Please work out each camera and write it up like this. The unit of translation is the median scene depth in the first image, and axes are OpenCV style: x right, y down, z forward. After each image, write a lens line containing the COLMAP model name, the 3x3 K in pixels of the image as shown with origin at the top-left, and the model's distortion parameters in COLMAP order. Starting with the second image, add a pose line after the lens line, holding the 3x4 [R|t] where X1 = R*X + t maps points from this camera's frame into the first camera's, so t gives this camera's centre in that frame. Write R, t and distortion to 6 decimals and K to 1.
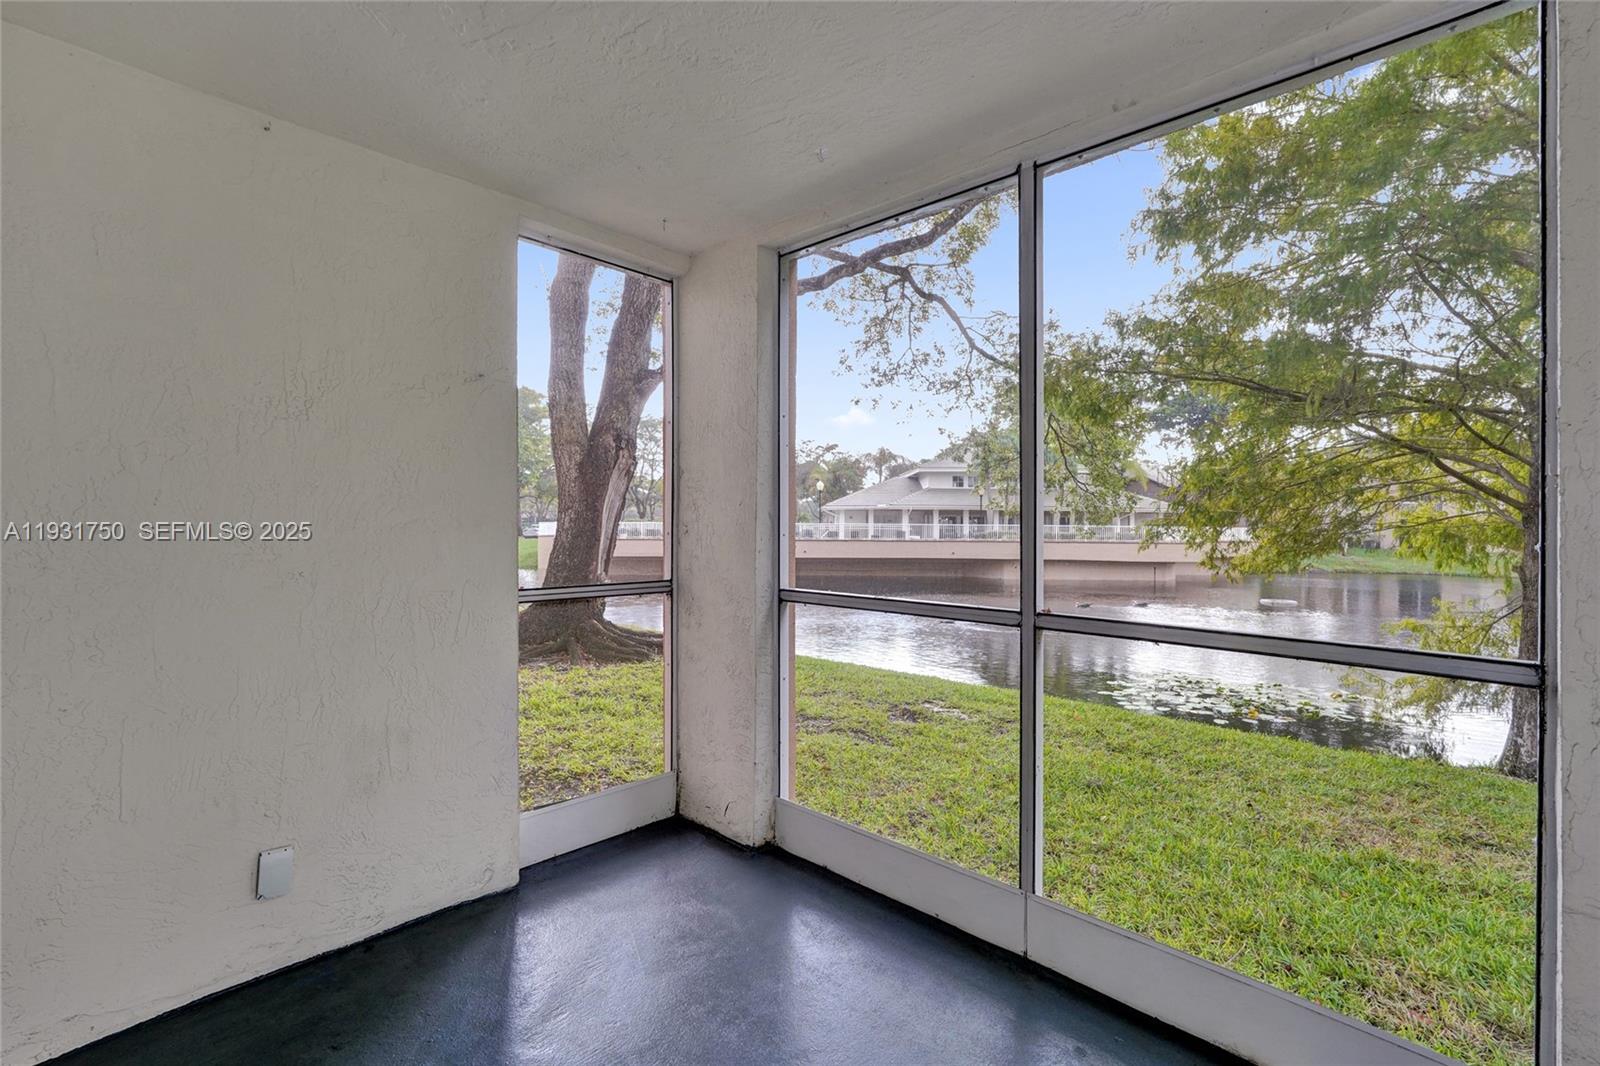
lens RADIAL K [[729.8, 0, 796.8], [0, 729.8, 531.1], [0, 0, 1]] dist [0.003831, 0.000111]
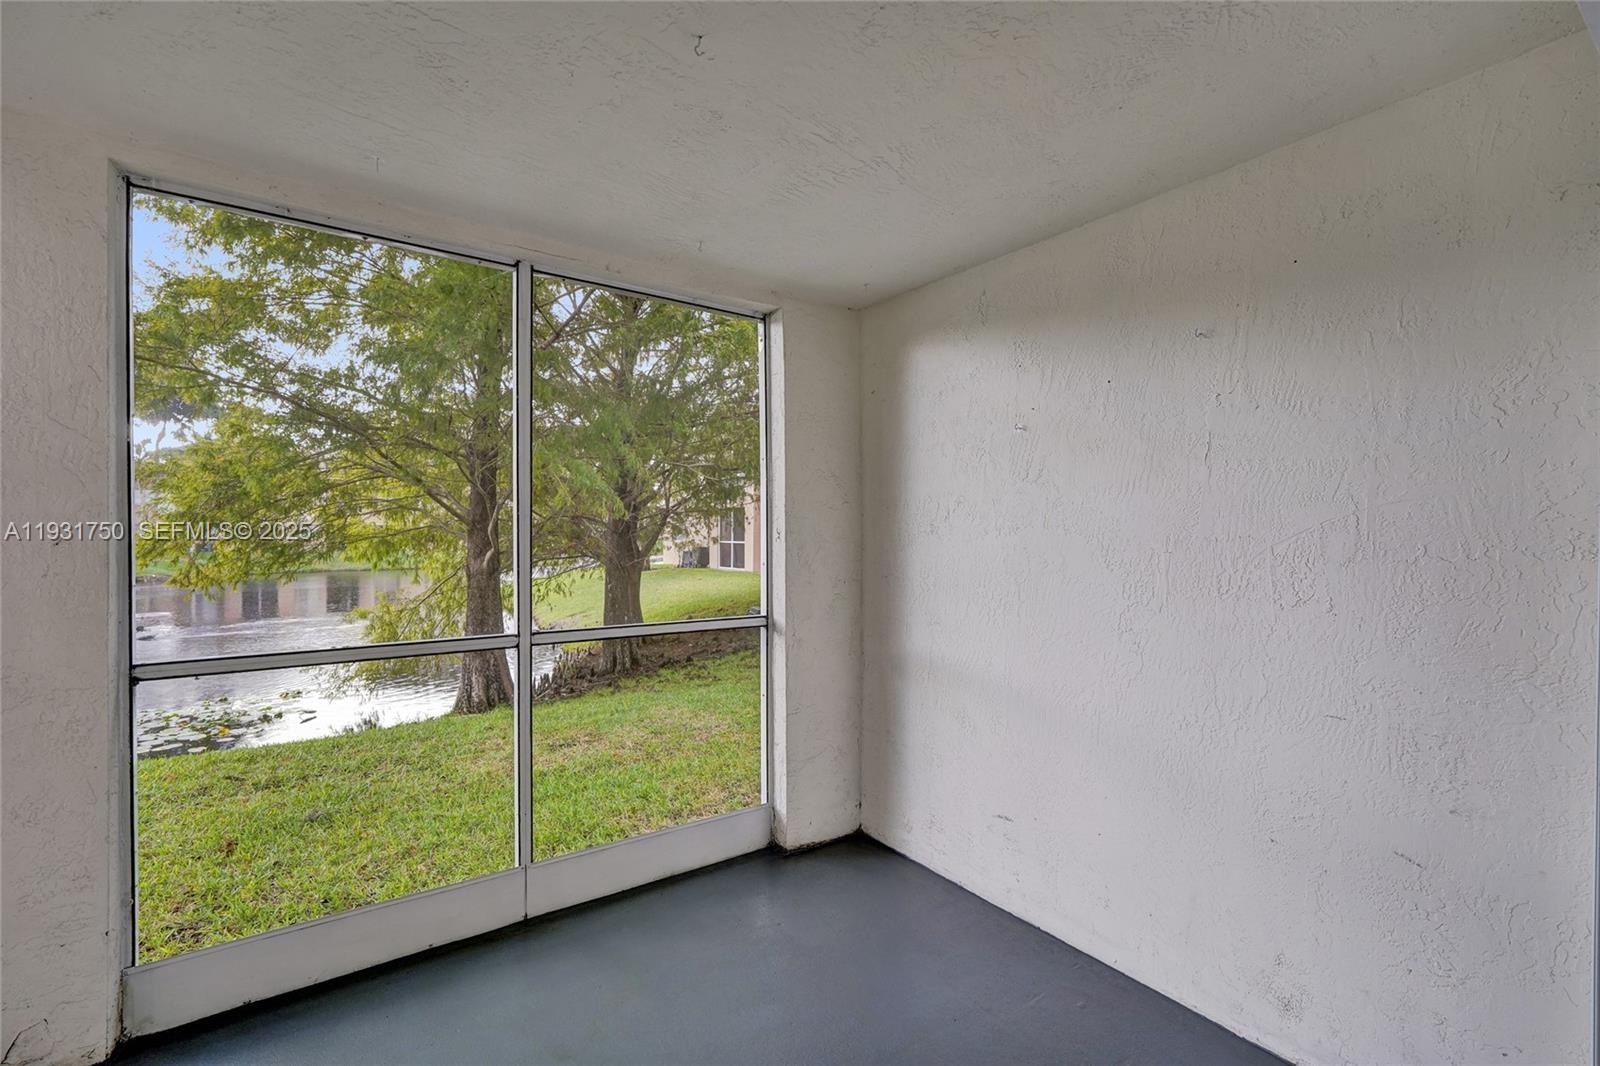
lens RADIAL K [[729.8, 0, 789.6], [0, 729.8, 522.3], [0, 0, 1]] dist [0.003831, 0.000111]
pose [[0.195232, -0.000449, 0.980757, -0.468735], [0.019738, 0.999799, -0.003472, -0.033193], [-0.980558, 0.020036, 0.195202, 0.197673]]
